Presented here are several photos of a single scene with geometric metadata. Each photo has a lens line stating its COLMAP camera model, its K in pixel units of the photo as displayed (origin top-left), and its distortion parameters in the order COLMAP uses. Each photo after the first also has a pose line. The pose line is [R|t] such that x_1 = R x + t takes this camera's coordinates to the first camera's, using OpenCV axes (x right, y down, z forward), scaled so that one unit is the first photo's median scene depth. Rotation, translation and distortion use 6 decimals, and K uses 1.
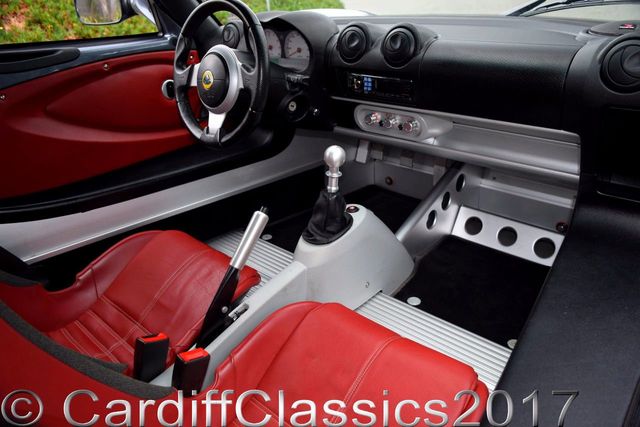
lens RADIAL K [[496.0, 0, 320.0], [0, 496.0, 213.5], [0, 0, 1]] dist [-0.009211, 0.007626]
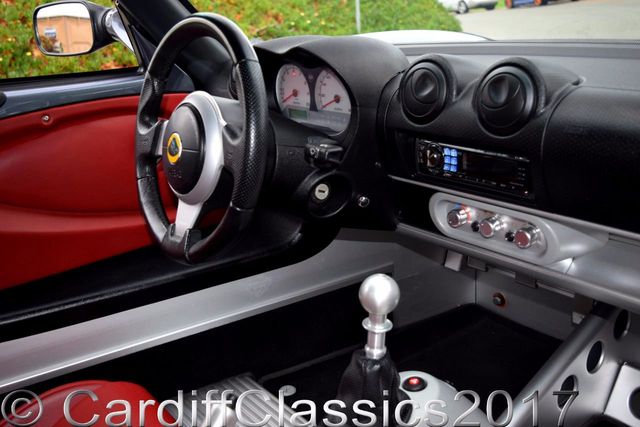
lens RADIAL K [[658.5, 0, 320.0], [0, 658.5, 213.5], [0, 0, 1]] dist [-0.021958, -0.019776]
pose [[0.987048, 0.038260, -0.155799, 0.067342], [-0.056279, 0.992006, -0.112944, -0.106377], [0.150232, 0.120249, 0.981311, 0.247481]]
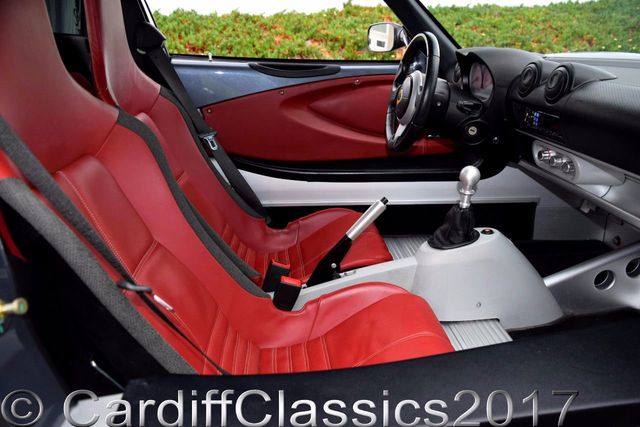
lens RADIAL K [[496.0, 0, 320.0], [0, 496.0, 213.5], [0, 0, 1]] dist [-0.009211, 0.007626]
pose [[0.745517, 0.255537, -0.615552, 0.434886], [-0.297432, 0.954070, 0.035837, 0.022516], [0.596438, 0.156368, 0.787281, -0.047536]]
